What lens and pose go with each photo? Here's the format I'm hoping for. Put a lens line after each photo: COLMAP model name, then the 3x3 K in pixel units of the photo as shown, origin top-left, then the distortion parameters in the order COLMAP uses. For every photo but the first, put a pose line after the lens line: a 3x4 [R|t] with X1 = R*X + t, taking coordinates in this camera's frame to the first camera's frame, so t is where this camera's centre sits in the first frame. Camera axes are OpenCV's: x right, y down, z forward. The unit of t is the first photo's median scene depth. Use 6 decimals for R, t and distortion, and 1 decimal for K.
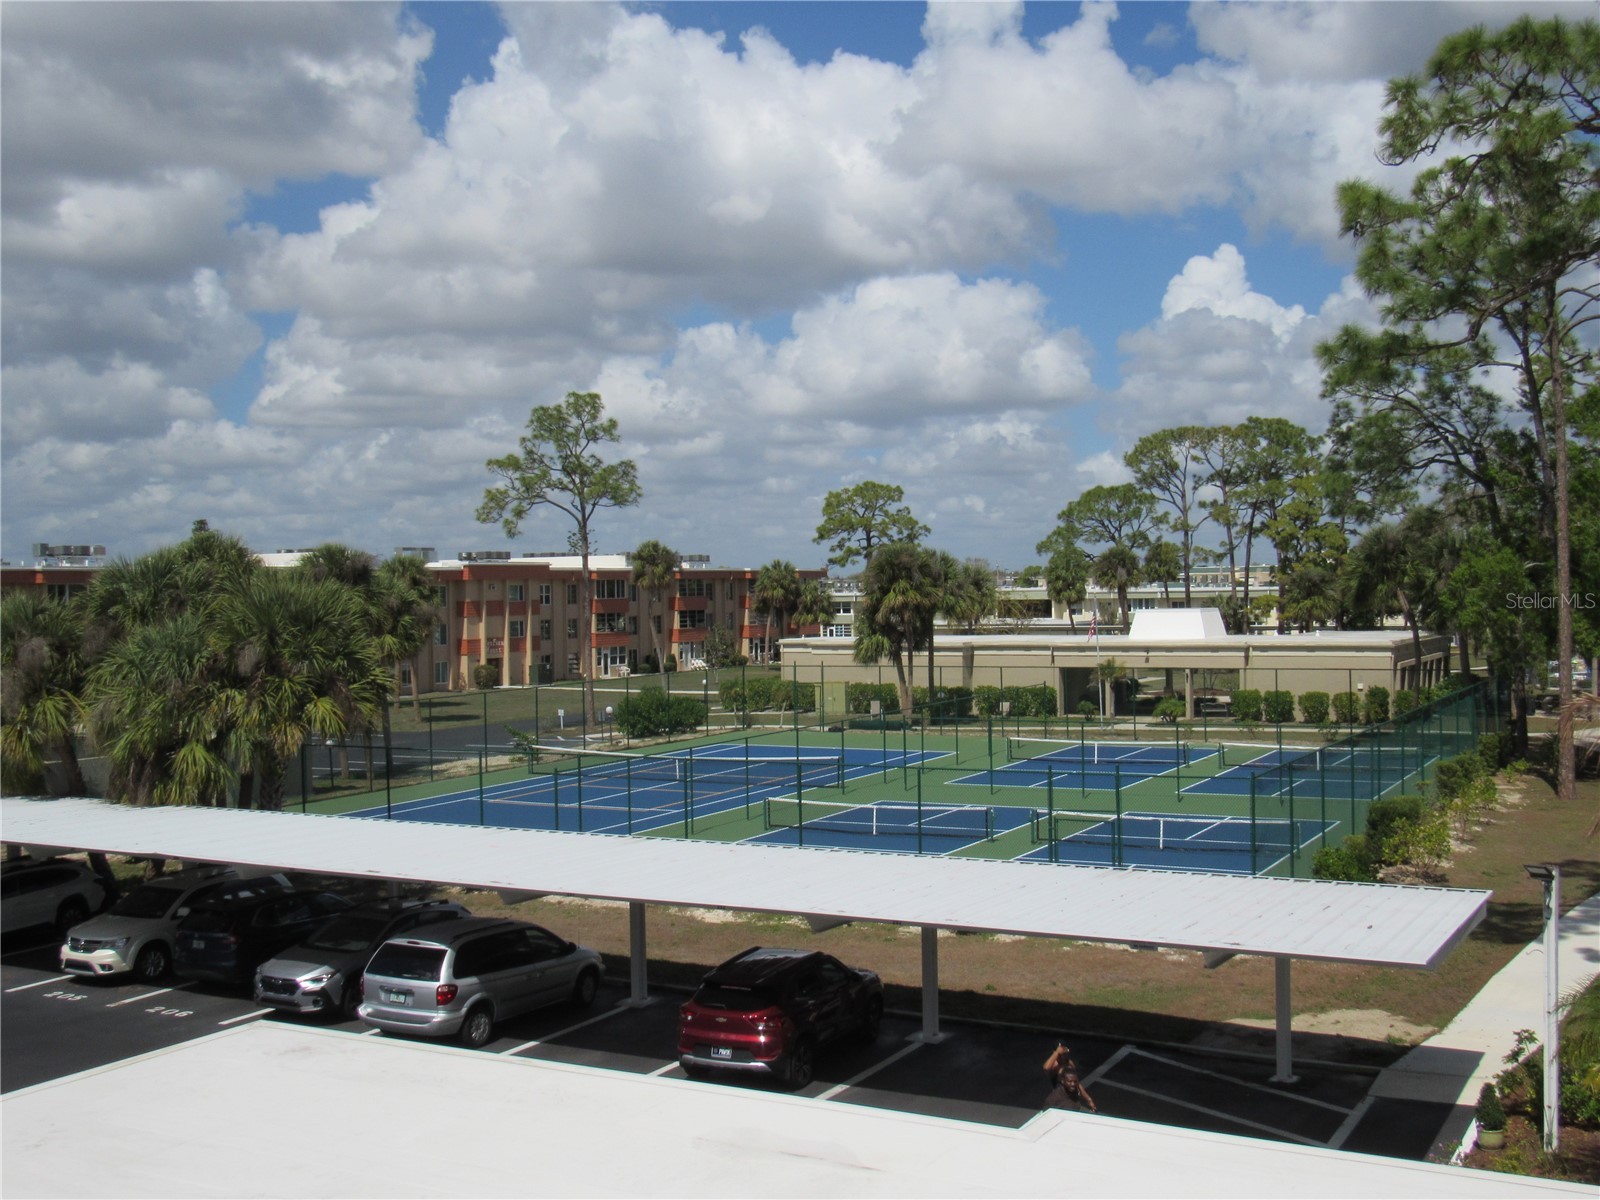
lens RADIAL K [[1776.8, 0, 803.8], [0, 1776.8, 599.0], [0, 0, 1]] dist [0.039694, 0.000000]
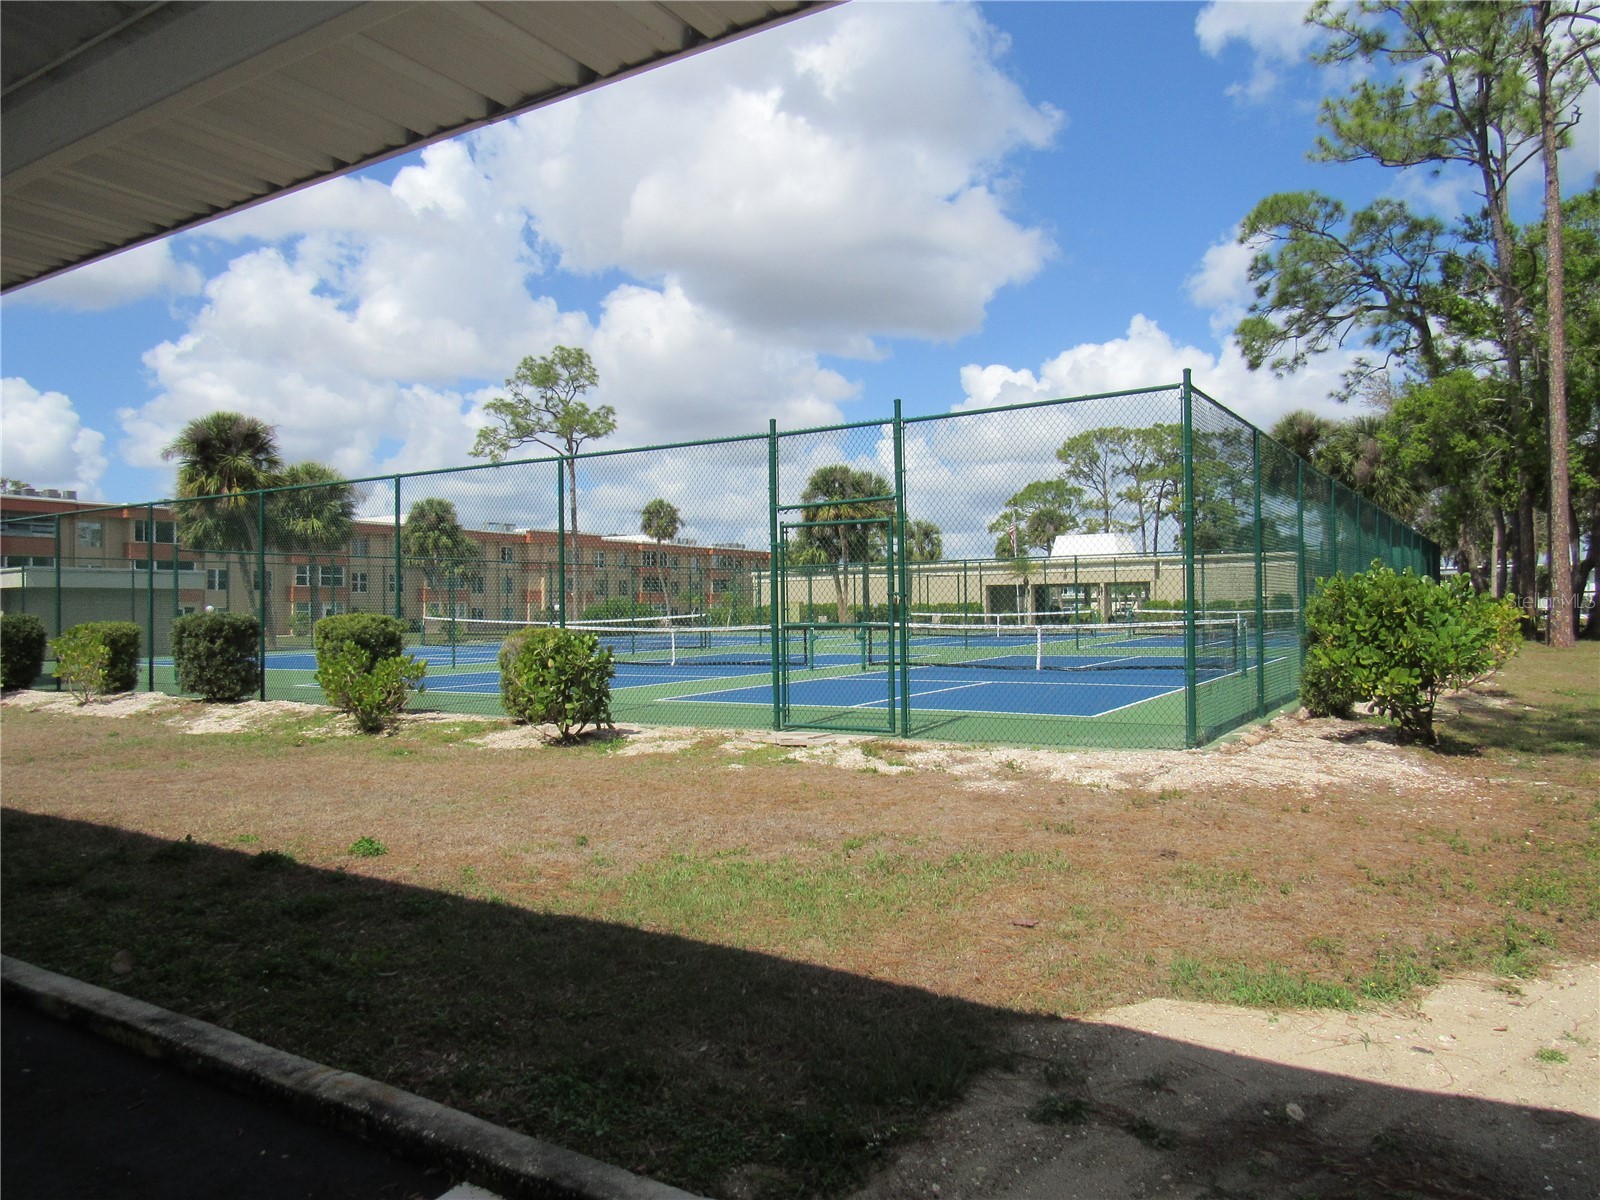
lens RADIAL K [[1136.2, 0, 791.3], [0, 1136.2, 601.0], [0, 0, 1]] dist [-0.001803, 0.002547]
pose [[0.997899, 0.002998, -0.064724, 0.051066], [-0.004218, 0.999816, -0.018724, 0.046694], [0.064656, 0.018958, 0.997728, 0.211726]]
